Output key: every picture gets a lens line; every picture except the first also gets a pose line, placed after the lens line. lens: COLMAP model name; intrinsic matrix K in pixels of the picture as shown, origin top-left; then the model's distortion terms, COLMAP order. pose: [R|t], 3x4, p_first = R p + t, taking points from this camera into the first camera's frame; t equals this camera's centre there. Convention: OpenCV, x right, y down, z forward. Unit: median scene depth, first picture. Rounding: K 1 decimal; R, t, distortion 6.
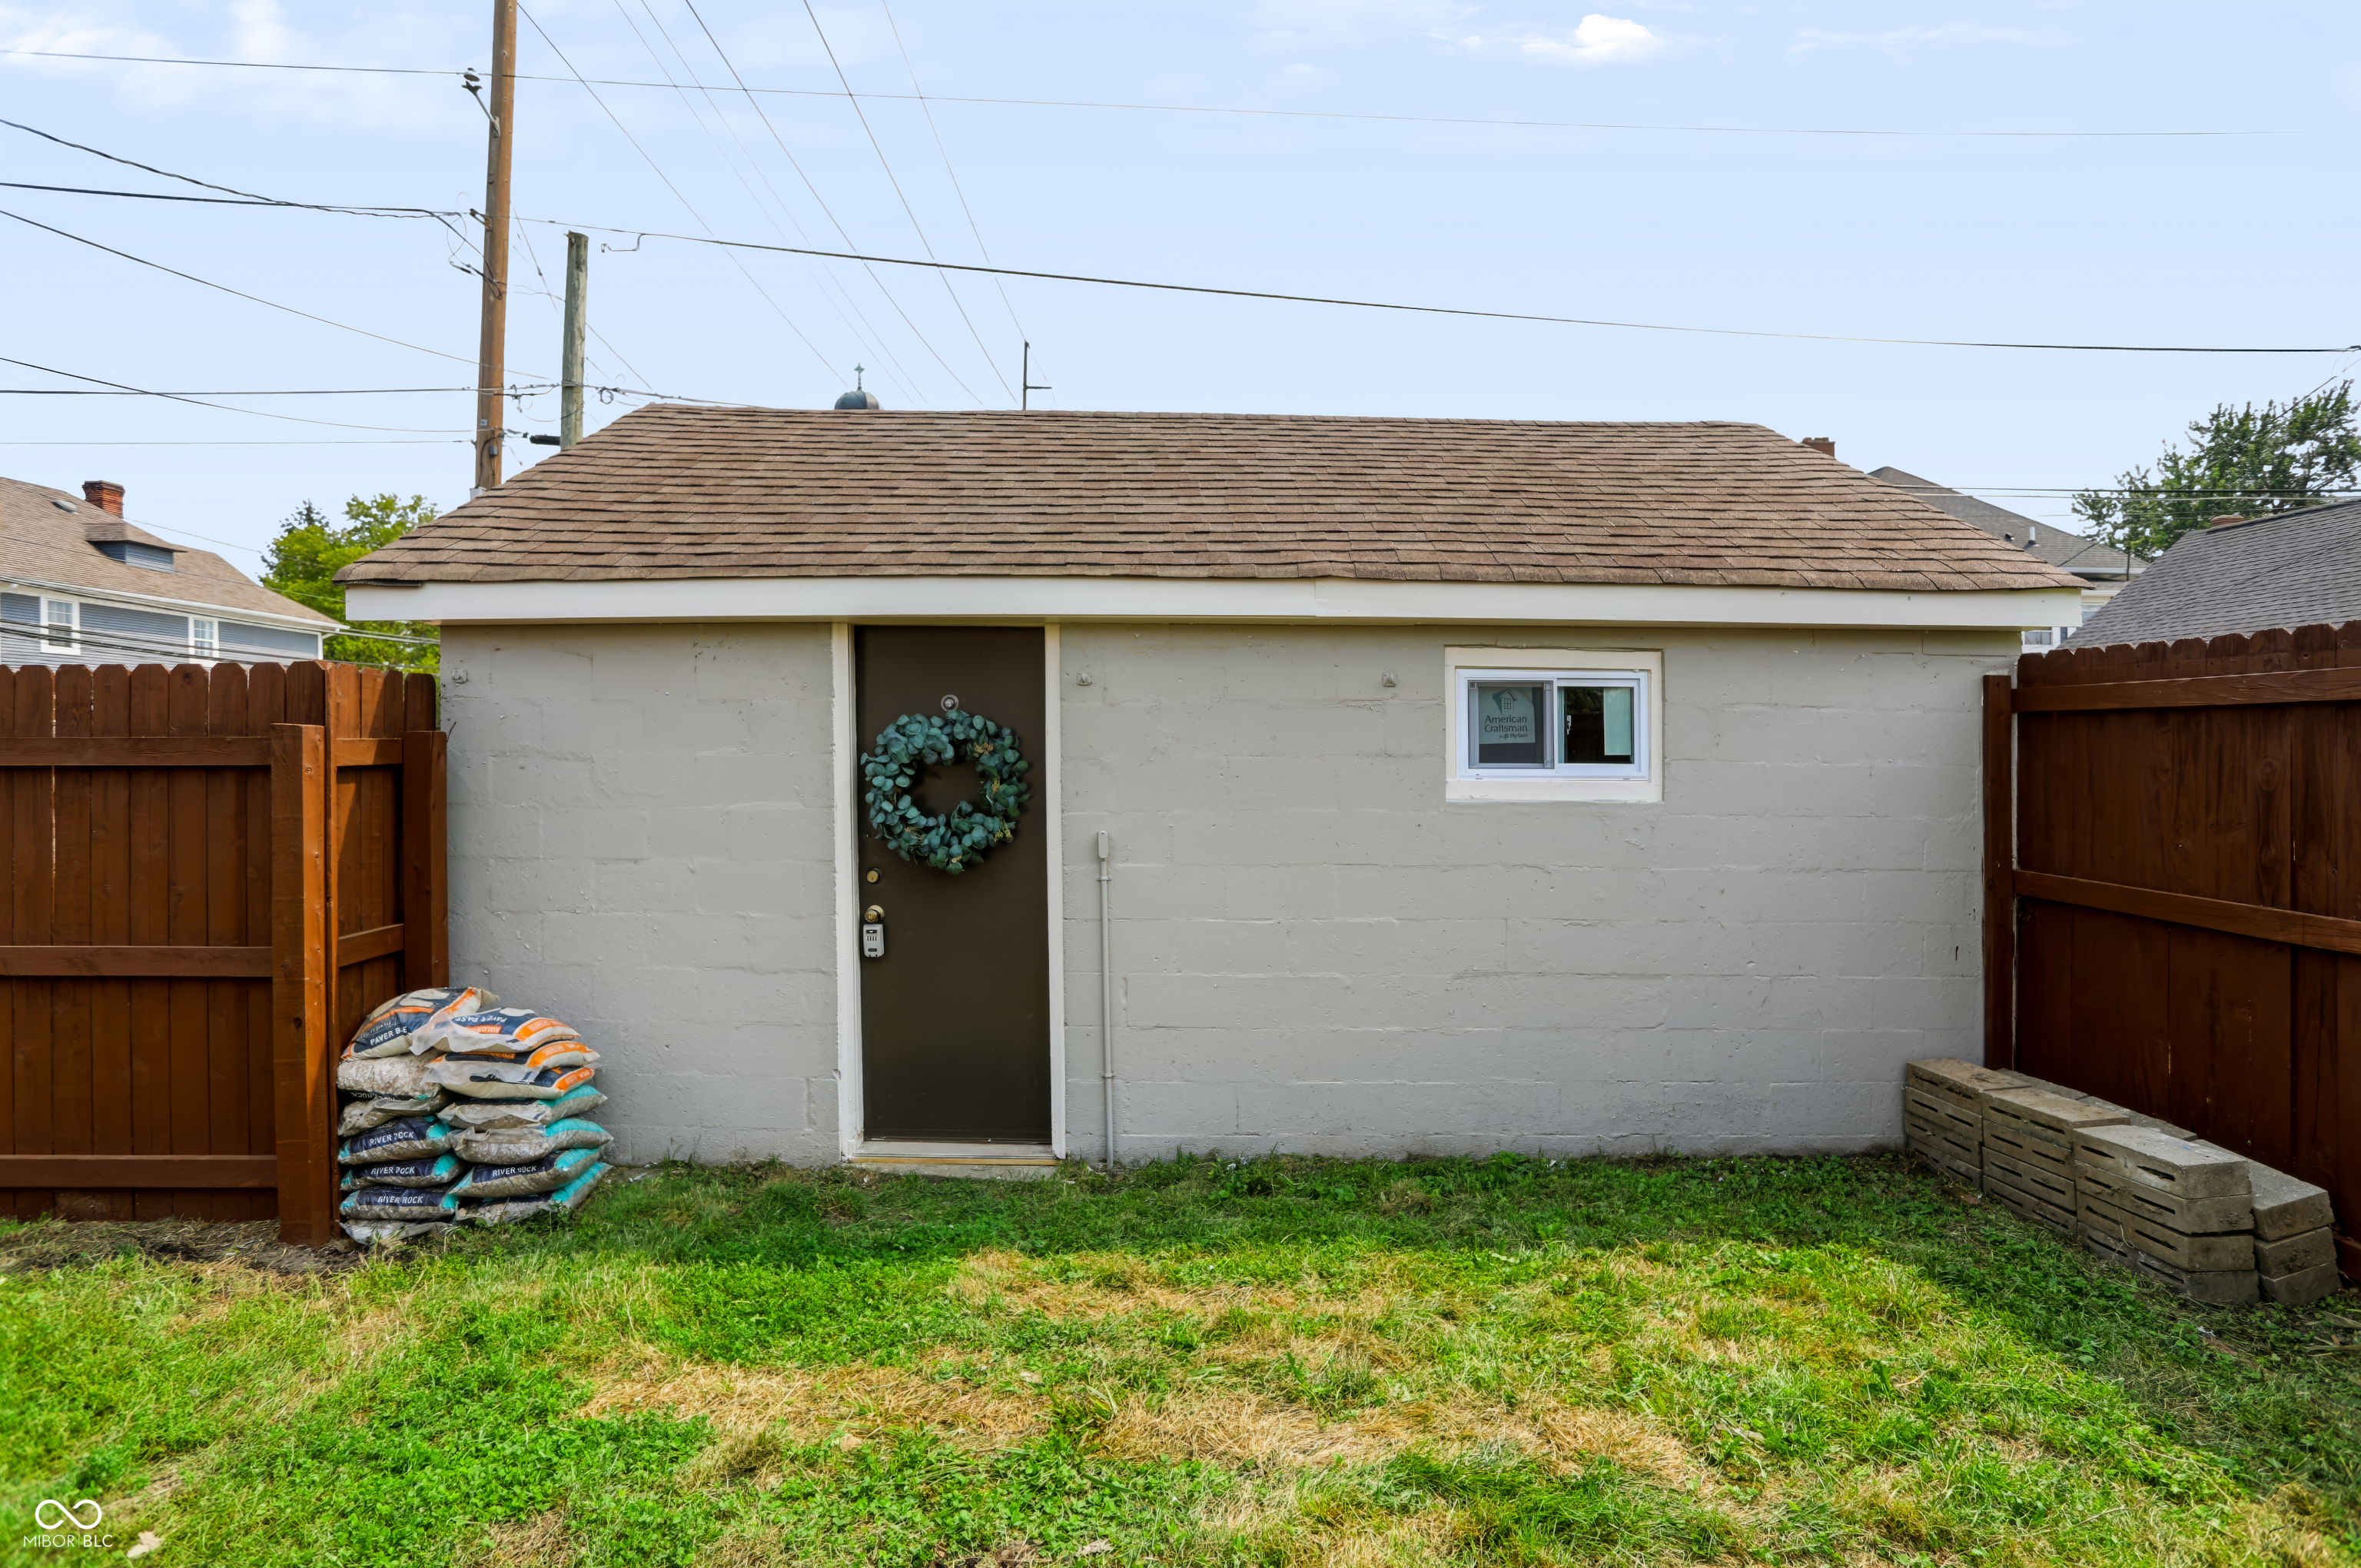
lens RADIAL K [[1159.7, 0, 1180.5], [0, 1159.7, 784.0], [0, 0, 1]] dist [-0.075300, 0.035266]
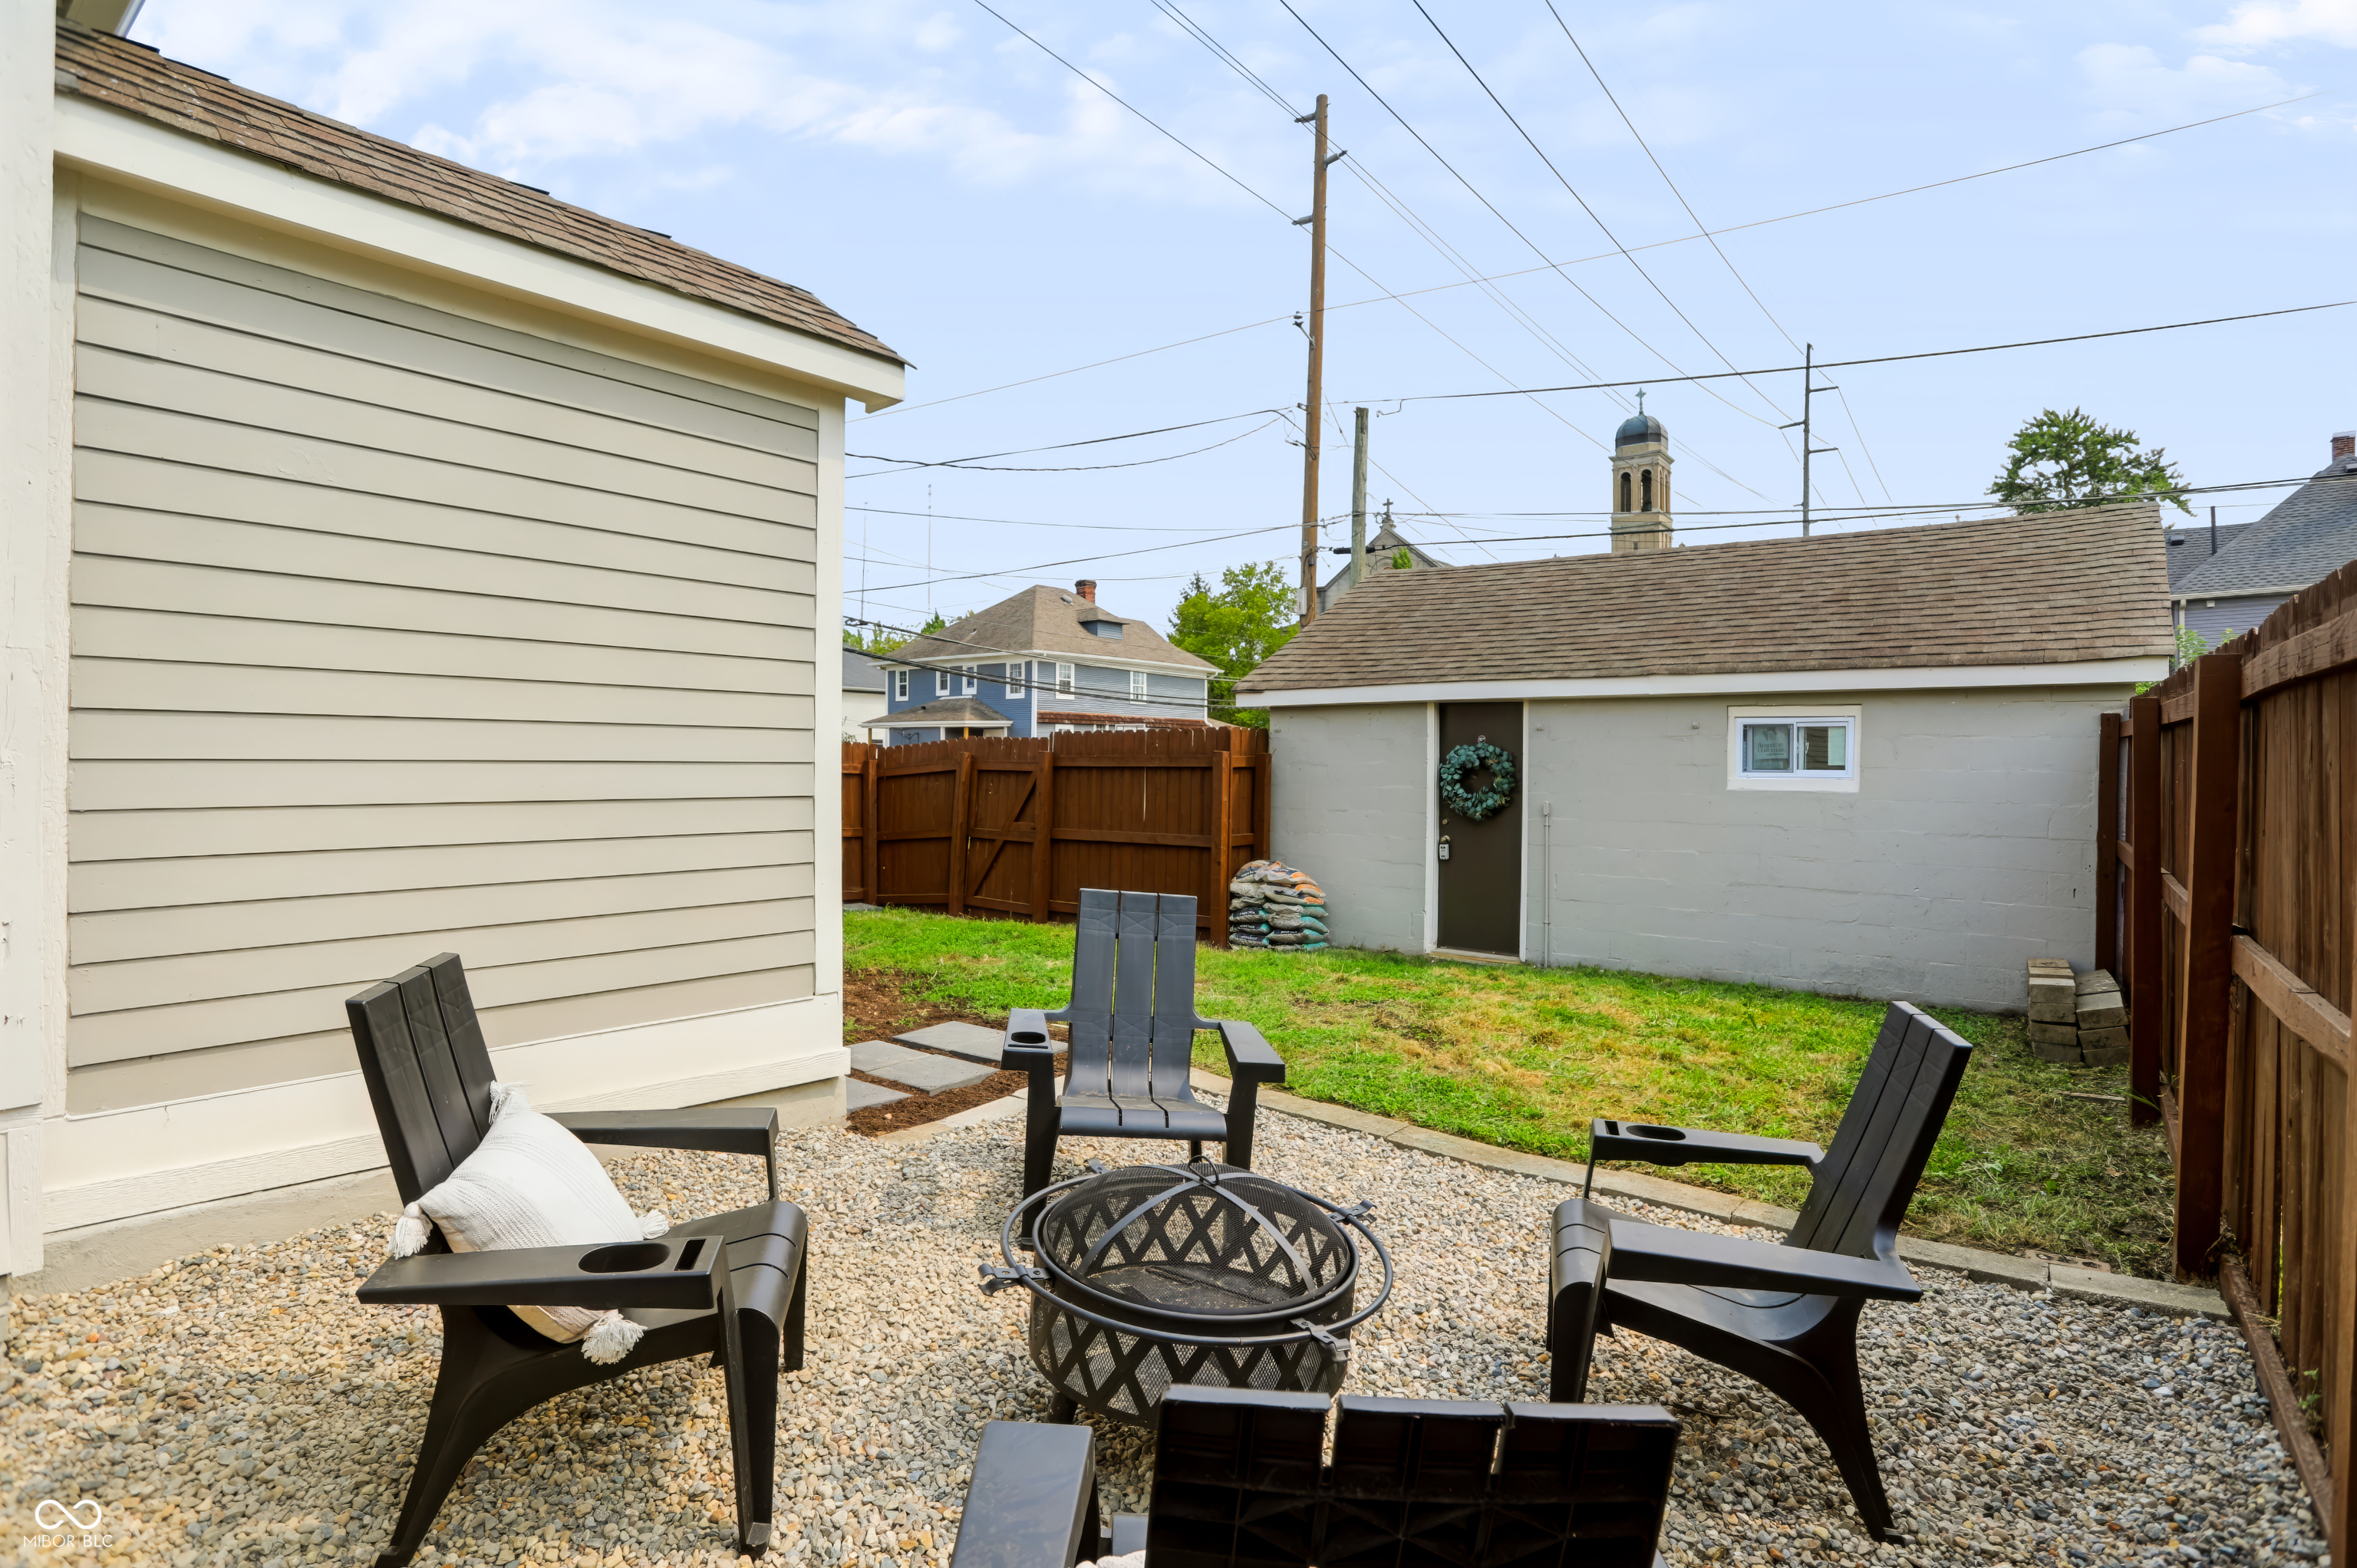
lens RADIAL K [[1157.6, 0, 1178.5], [0, 1157.6, 784.0], [0, 0, 1]] dist [-0.075300, 0.035266]
pose [[0.782502, 0.012222, -0.622529, 0.674414], [-0.021350, 0.999746, -0.007209, 0.037238], [0.622282, 0.018932, 0.782564, -0.968513]]
